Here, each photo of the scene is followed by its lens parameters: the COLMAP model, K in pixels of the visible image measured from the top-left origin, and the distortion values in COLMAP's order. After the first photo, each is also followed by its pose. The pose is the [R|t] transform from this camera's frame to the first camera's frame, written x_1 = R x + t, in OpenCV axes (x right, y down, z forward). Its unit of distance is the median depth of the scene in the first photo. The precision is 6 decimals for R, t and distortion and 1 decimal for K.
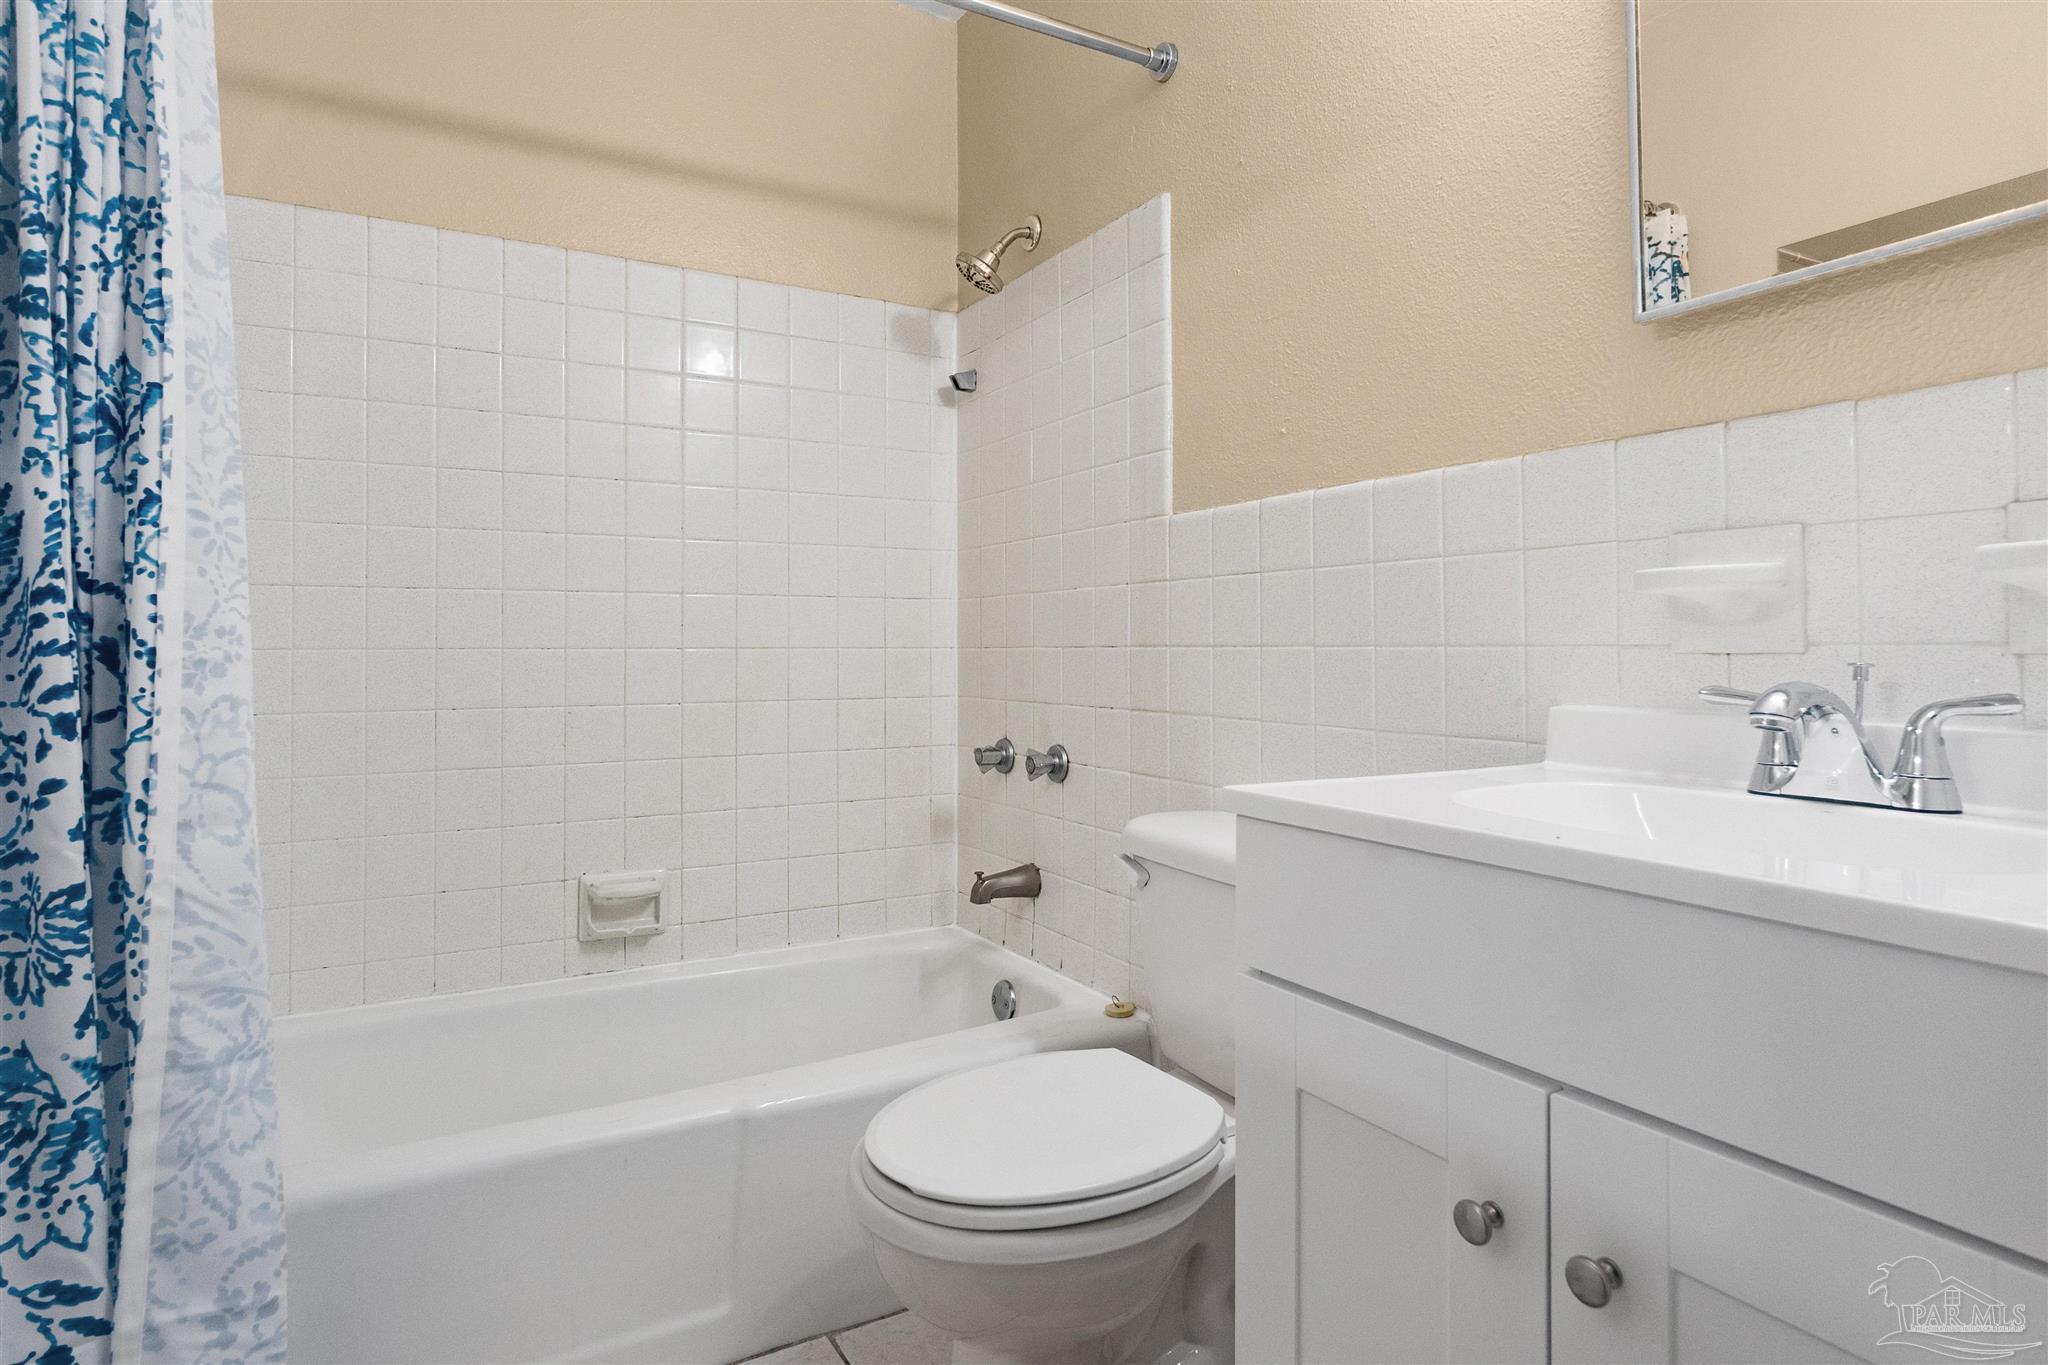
lens RADIAL K [[1105.8, 0, 1032.2], [0, 1105.8, 666.1], [0, 0, 1]] dist [-0.012116, 0.000474]
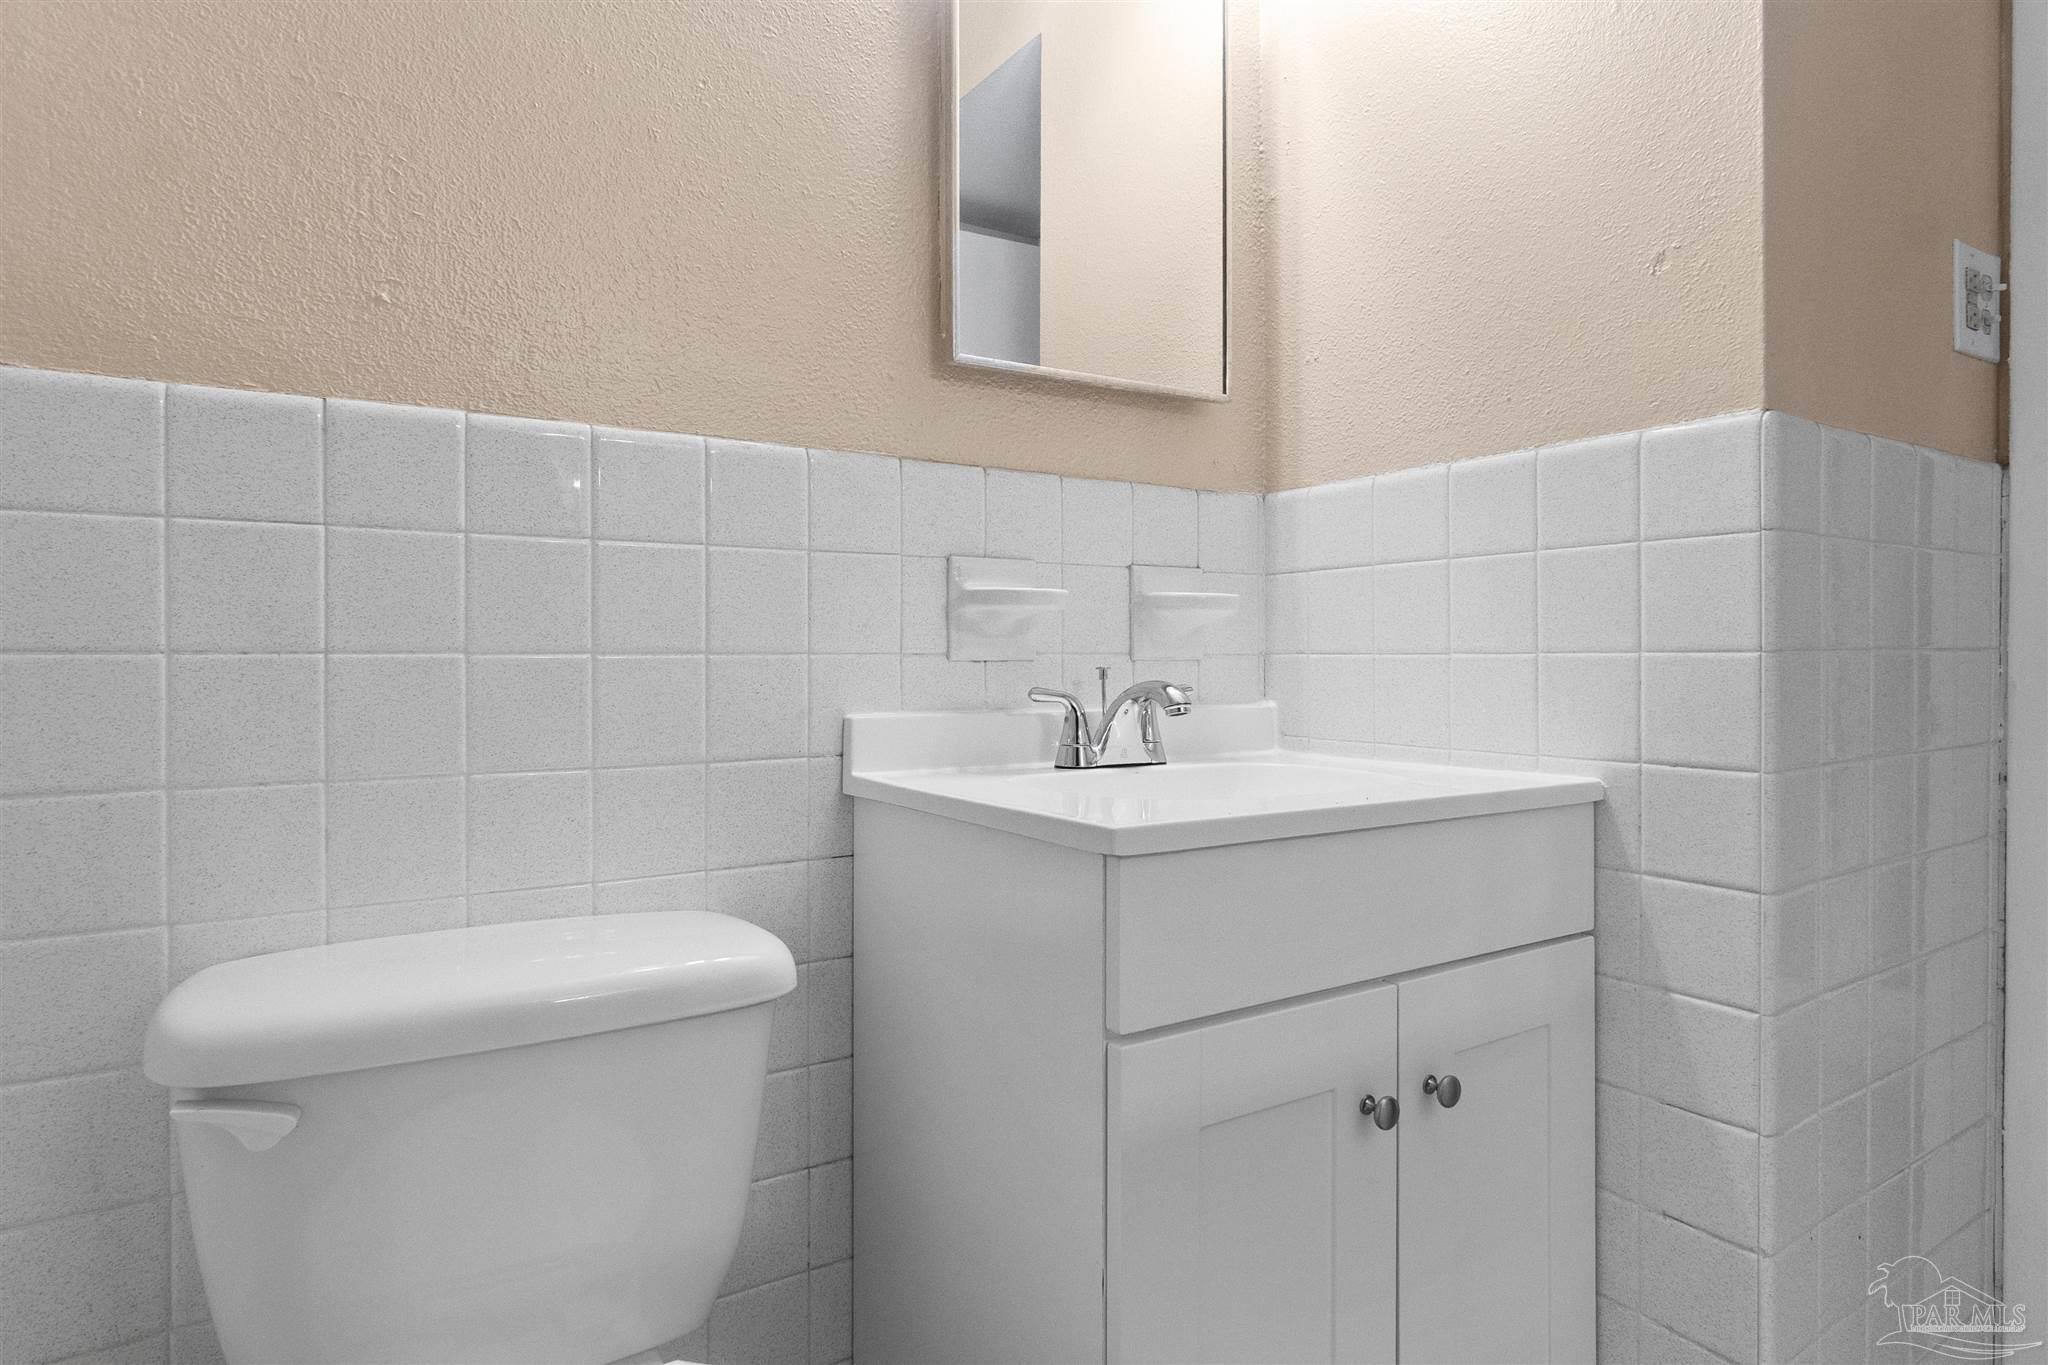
lens RADIAL K [[1105.8, 0, 1029.8], [0, 1105.8, 666.9], [0, 0, 1]] dist [-0.012116, 0.000474]
pose [[-0.031924, -0.008106, 0.999457, -0.551169], [0.015437, 0.999844, 0.008602, -0.013635], [-0.999371, 0.015703, -0.031794, 0.948348]]
